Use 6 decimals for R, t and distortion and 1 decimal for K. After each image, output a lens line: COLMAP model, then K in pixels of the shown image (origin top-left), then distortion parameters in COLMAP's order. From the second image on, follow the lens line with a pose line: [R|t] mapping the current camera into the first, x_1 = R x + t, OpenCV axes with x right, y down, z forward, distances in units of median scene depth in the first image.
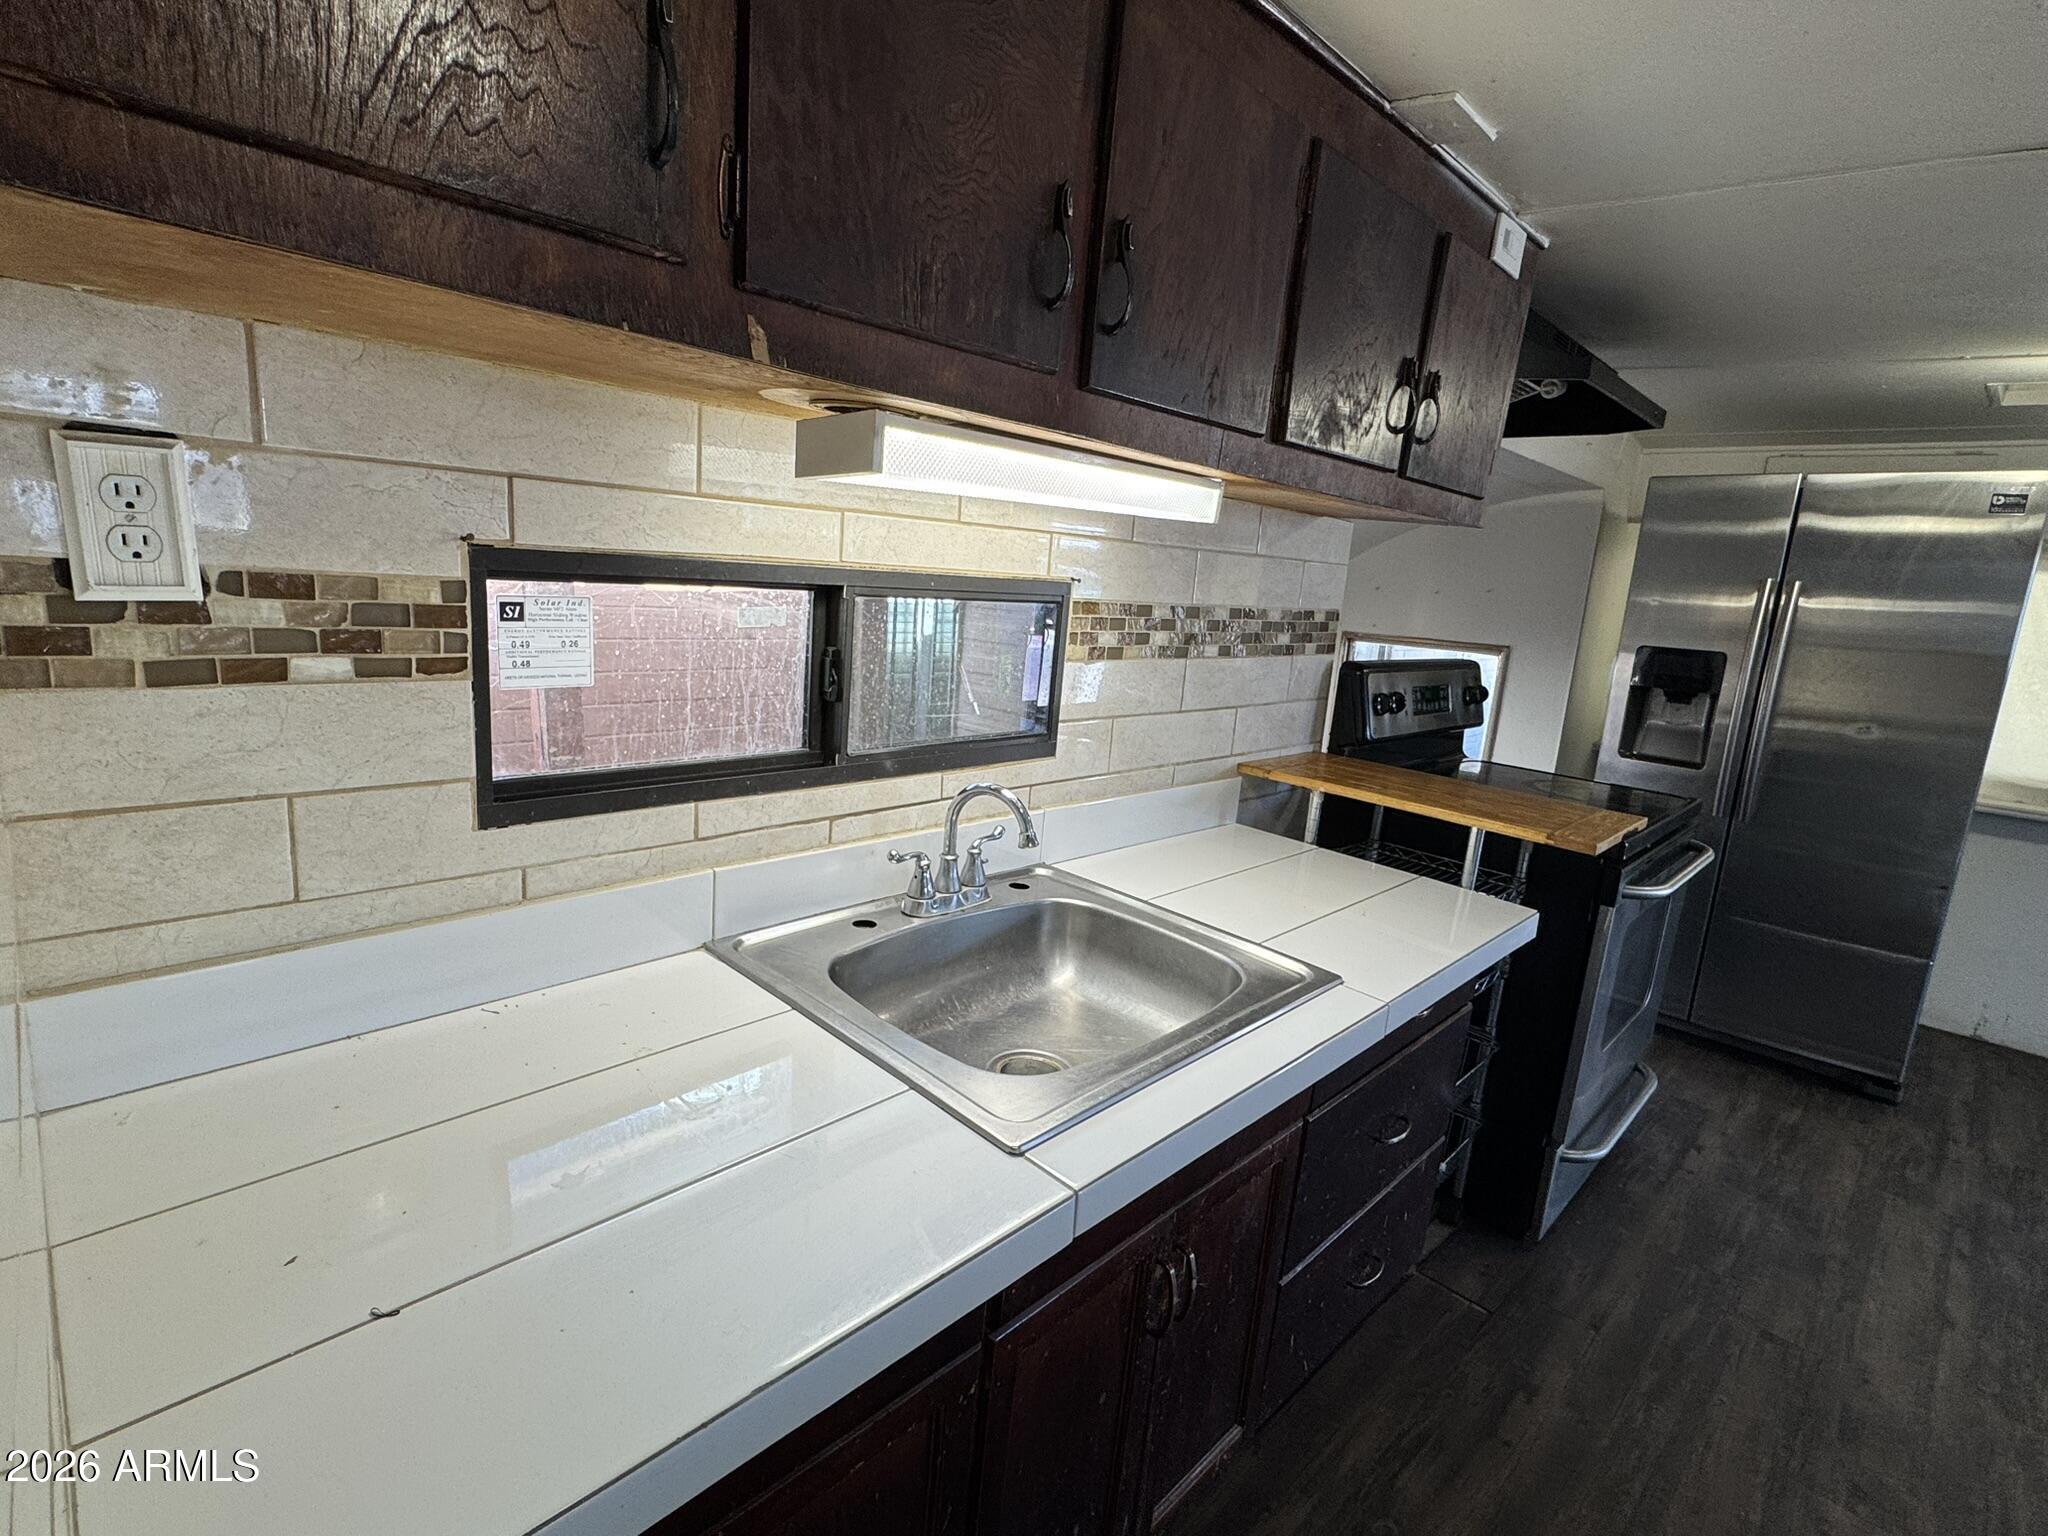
lens RADIAL K [[975.2, 0, 1024.0], [0, 975.2, 768.0], [0, 0, 1]] dist [0.002746, 0.000247]
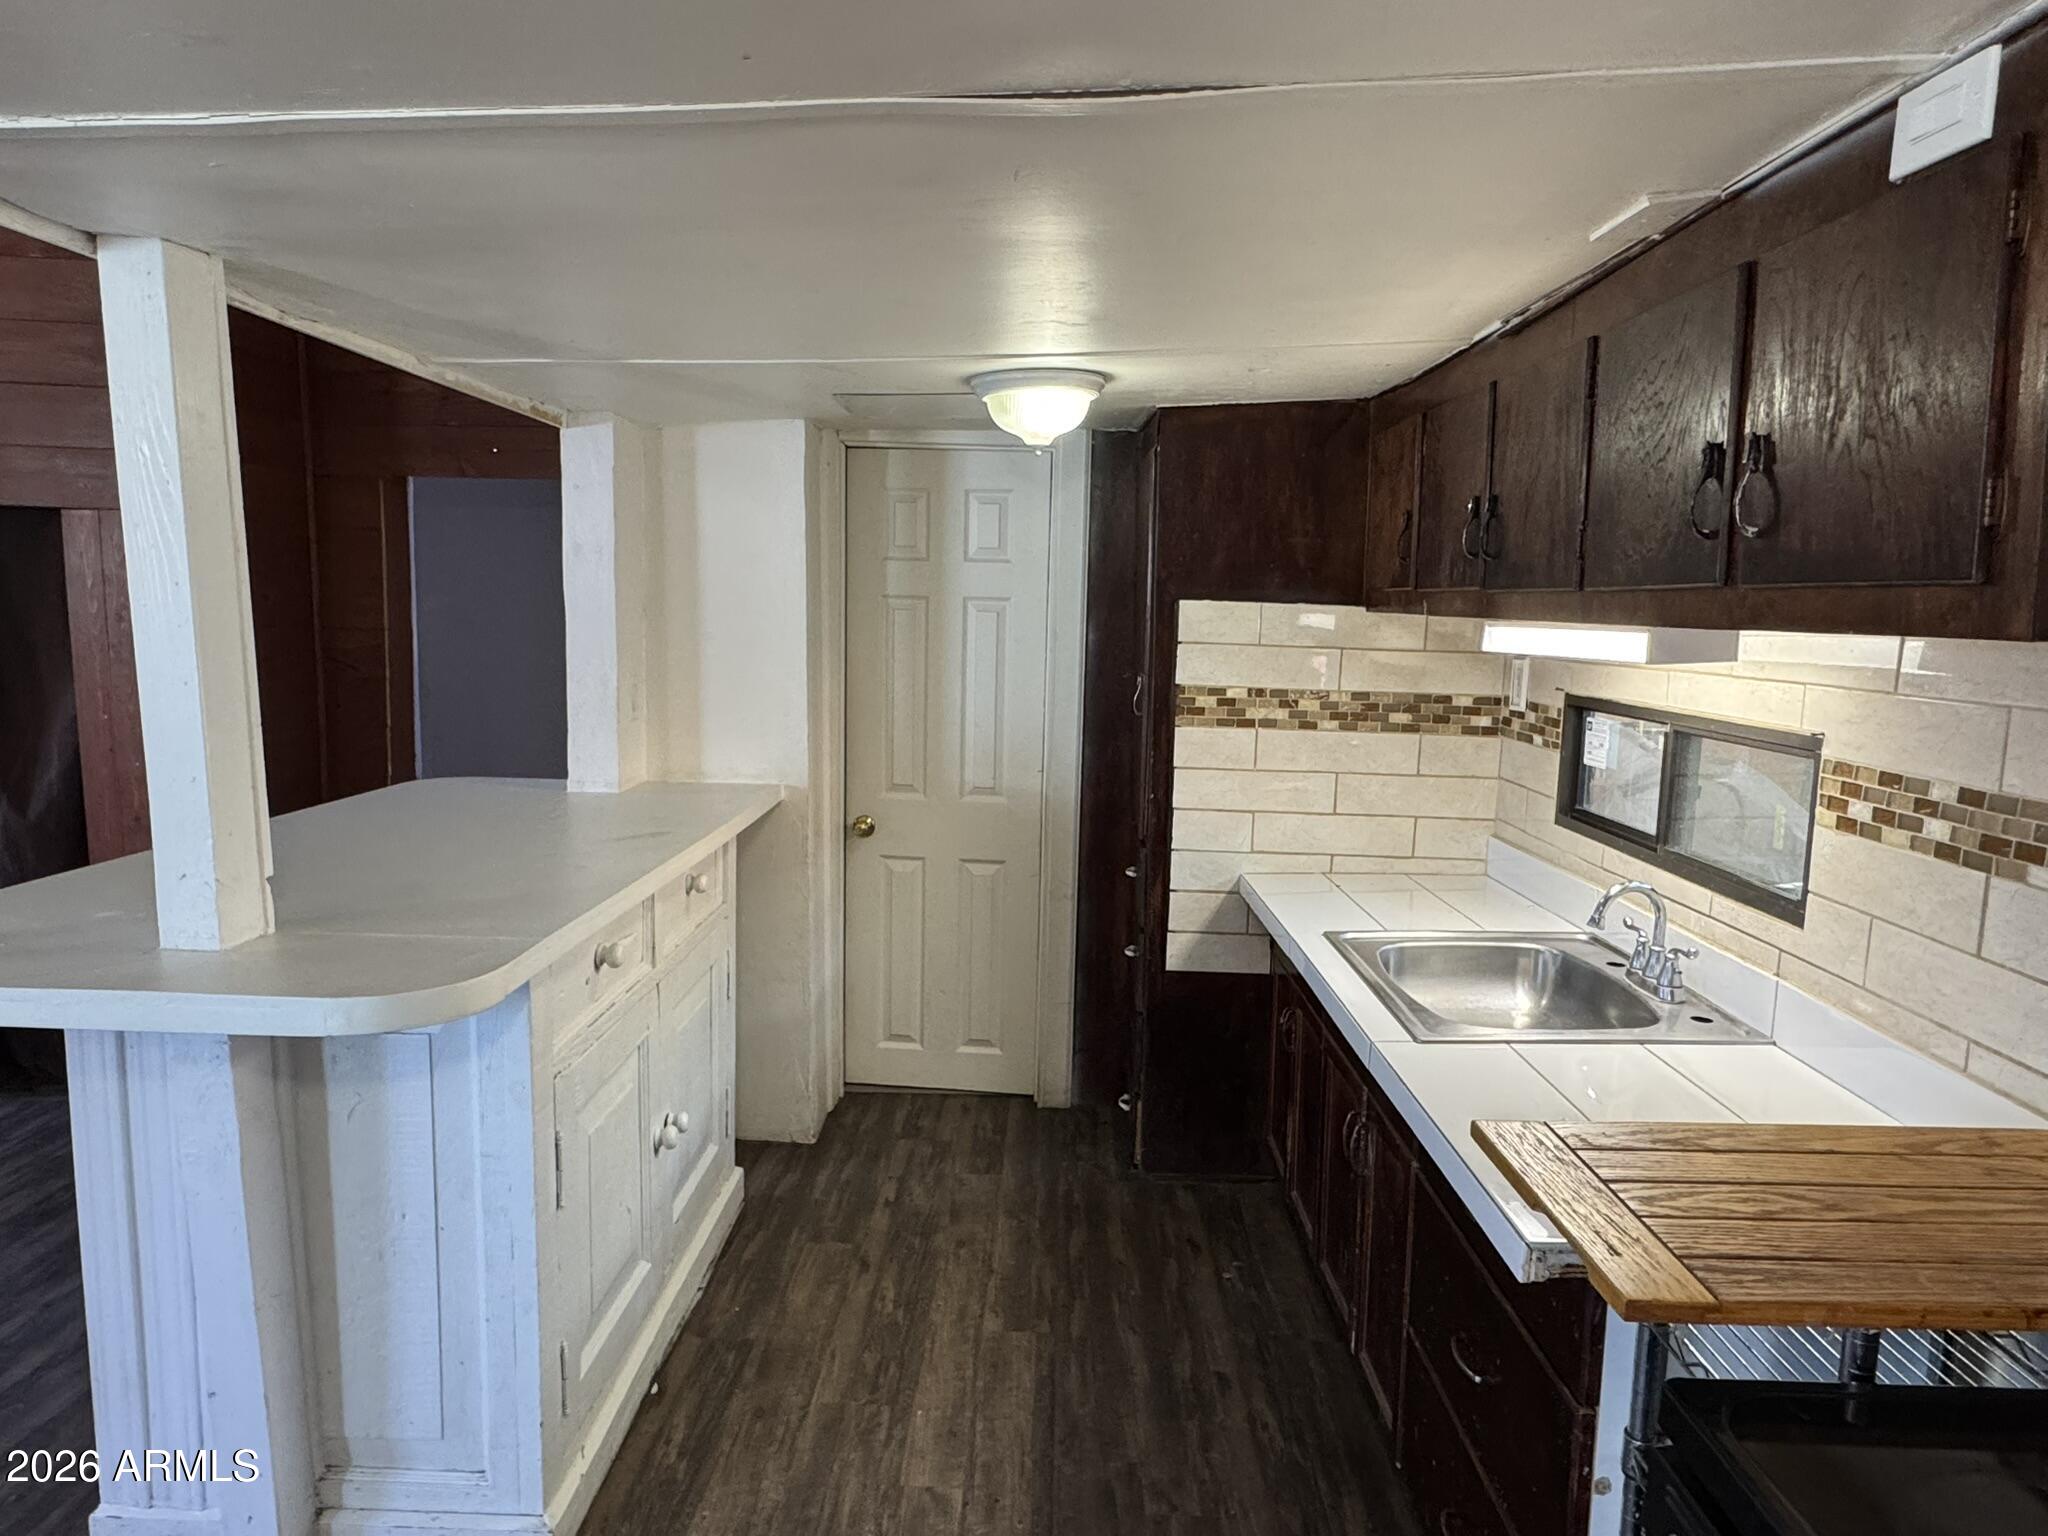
lens RADIAL K [[1262.2, 0, 1024.0], [0, 1262.2, 768.0], [0, 0, 1]] dist [-0.003340, -0.002609]
pose [[-0.717142, 0.001788, -0.696925, 1.087901], [-0.212485, 0.951824, 0.221090, -0.206967], [0.663745, 0.306639, -0.682213, 1.027950]]
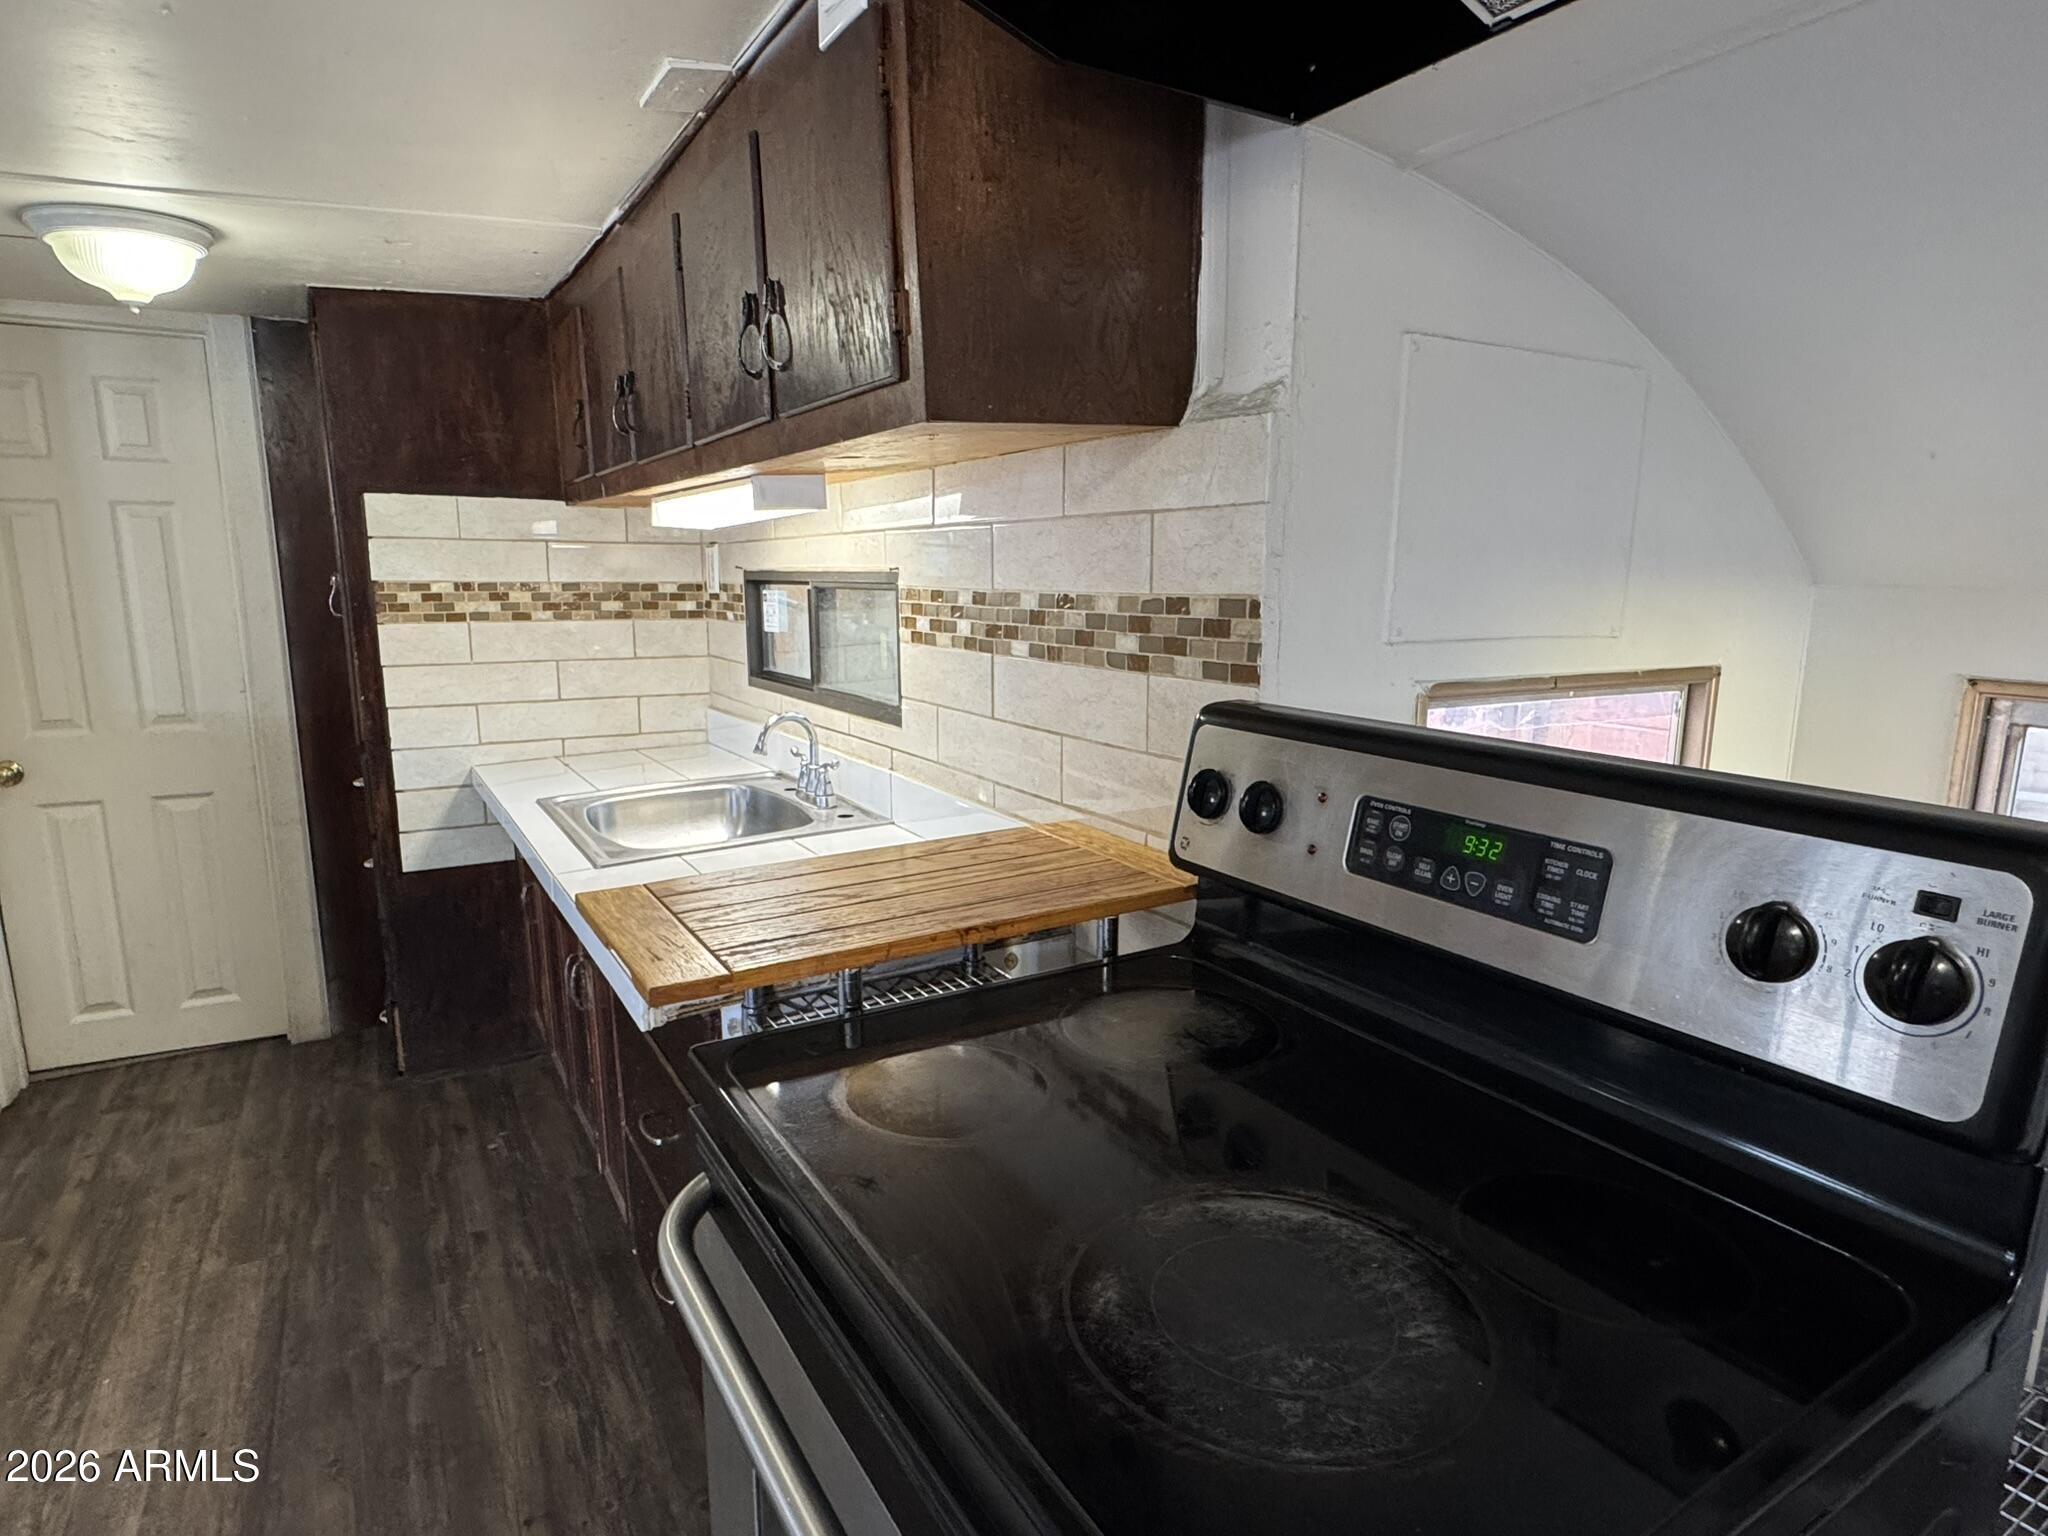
lens RADIAL K [[1119.7, 0, 1024.0], [0, 1119.7, 768.0], [0, 0, 1]] dist [-0.001190, -0.000414]
pose [[-0.243349, 0.096386, -0.965138, 1.004626], [-0.213969, 0.965202, 0.150343, -0.154329], [0.946044, 0.243095, -0.214258, 1.150676]]
